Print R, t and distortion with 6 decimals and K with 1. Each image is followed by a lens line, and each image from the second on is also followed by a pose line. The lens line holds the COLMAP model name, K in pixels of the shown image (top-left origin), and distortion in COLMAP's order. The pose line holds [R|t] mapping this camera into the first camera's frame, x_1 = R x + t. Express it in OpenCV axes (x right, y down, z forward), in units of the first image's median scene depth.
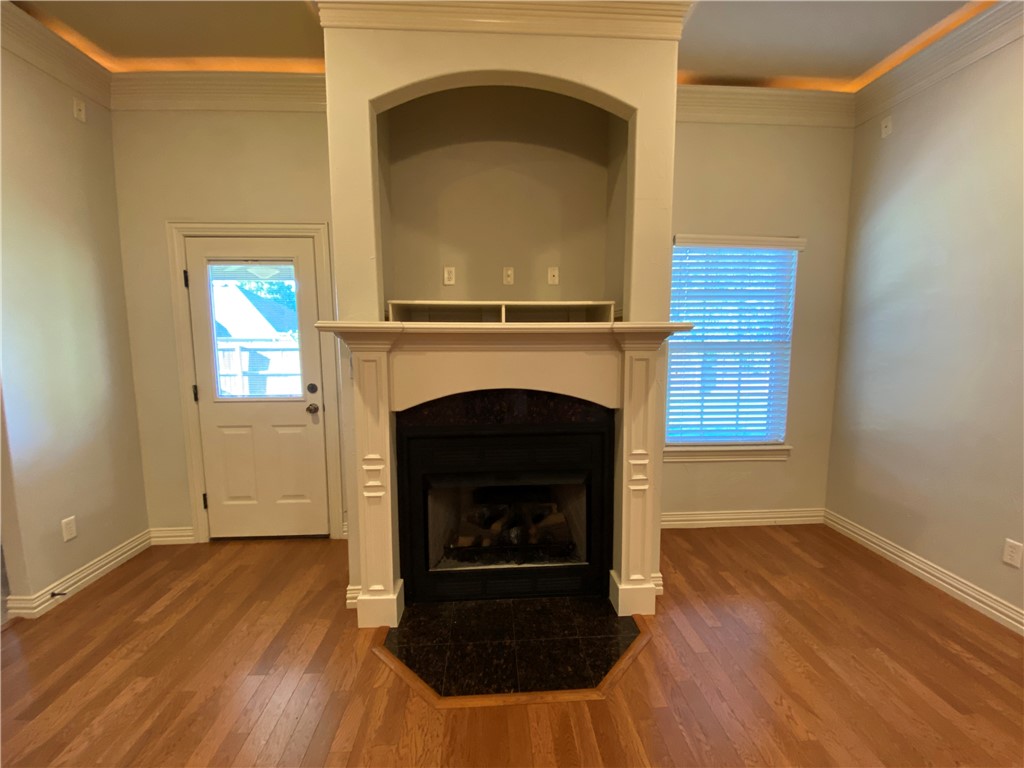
lens RADIAL K [[416.1, 0, 511.3], [0, 416.1, 381.7], [0, 0, 1]] dist [0.012559, -0.015642]
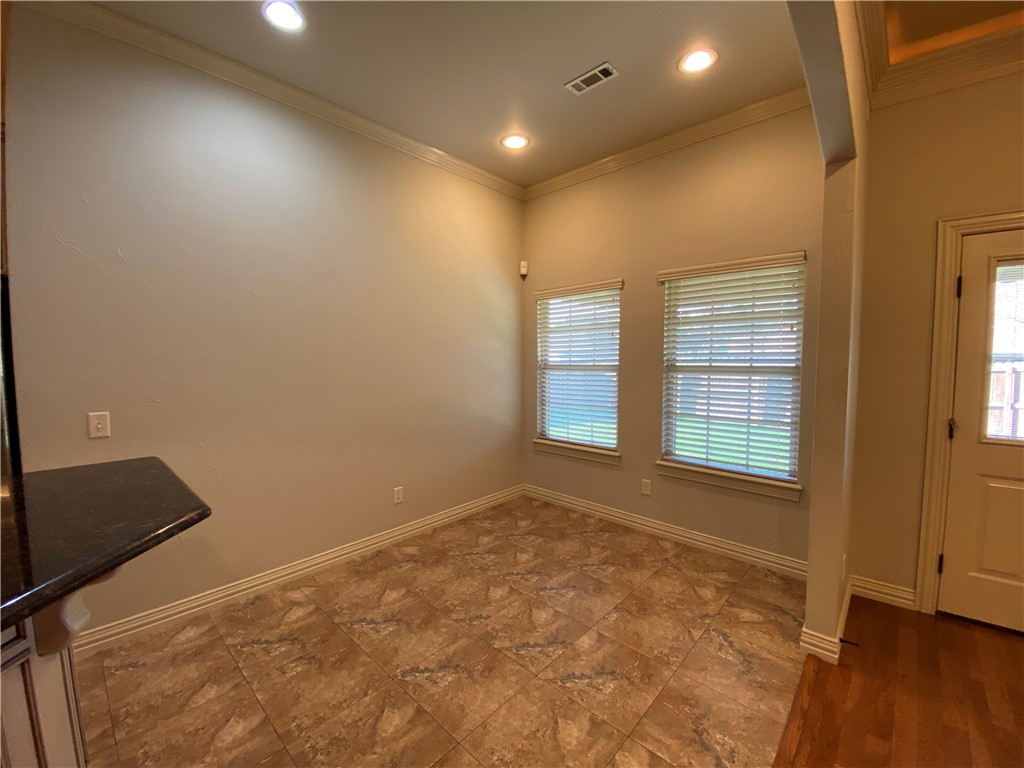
lens RADIAL K [[416.1, 0, 520.5], [0, 416.1, 386.0], [0, 0, 1]] dist [0.012559, -0.015642]
pose [[0.709683, 0.048642, -0.702840, -0.889885], [-0.077711, 0.996931, -0.009473, 0.019289], [0.700222, 0.061341, 0.711285, -0.169099]]
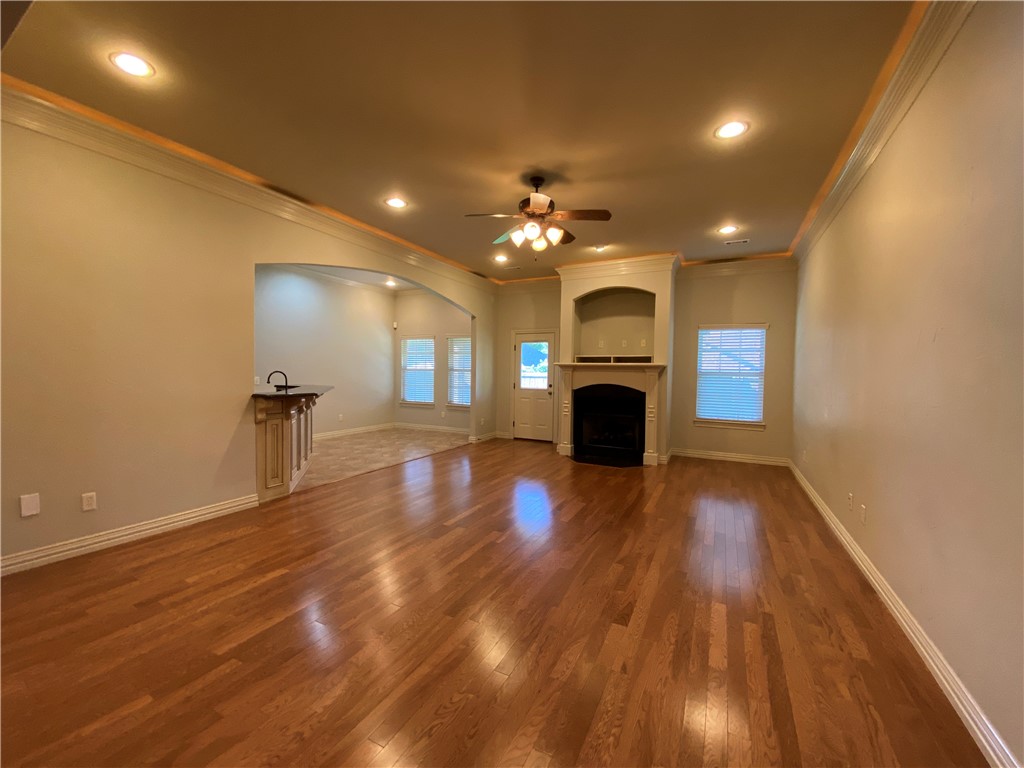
lens RADIAL K [[416.1, 0, 522.5], [0, 416.1, 382.8], [0, 0, 1]] dist [0.012559, -0.015642]
pose [[0.875488, 0.030353, -0.482285, 0.793058], [-0.068957, 0.995659, -0.062515, 0.209739], [0.478294, 0.087988, 0.873781, -1.724620]]
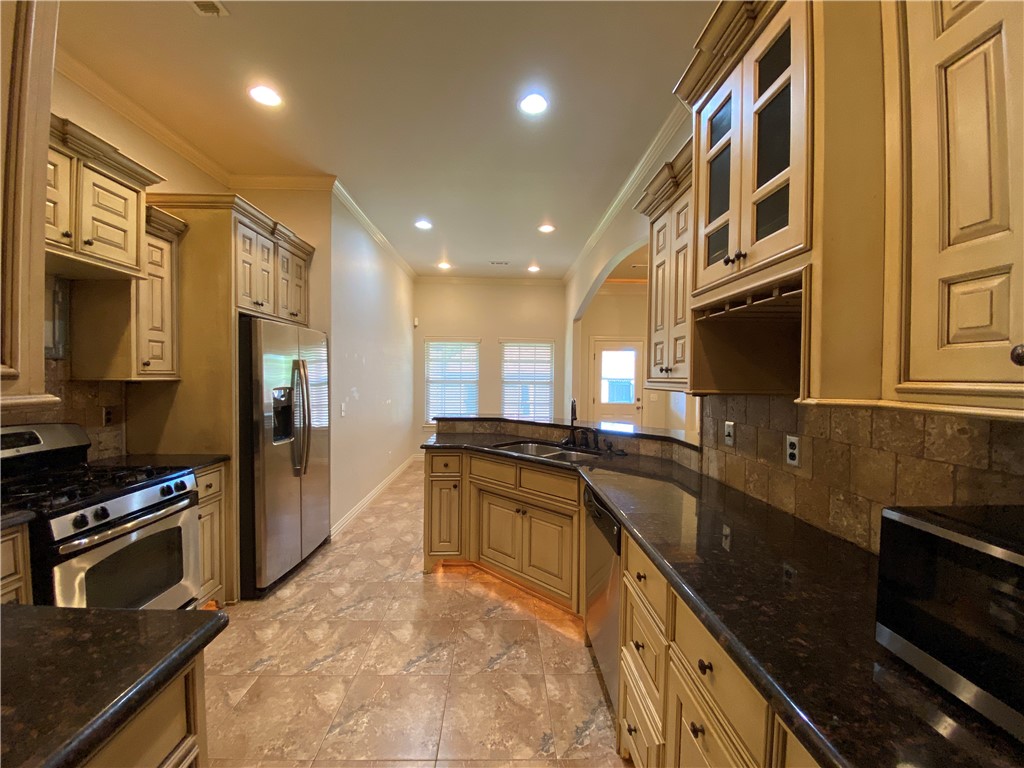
lens RADIAL K [[416.1, 0, 513.8], [0, 416.1, 385.5], [0, 0, 1]] dist [0.012559, -0.015642]
pose [[0.999892, 0.014397, -0.002799, -1.423378], [-0.014600, 0.995247, -0.096286, 0.214385], [0.001400, 0.096317, 0.995350, -1.737163]]
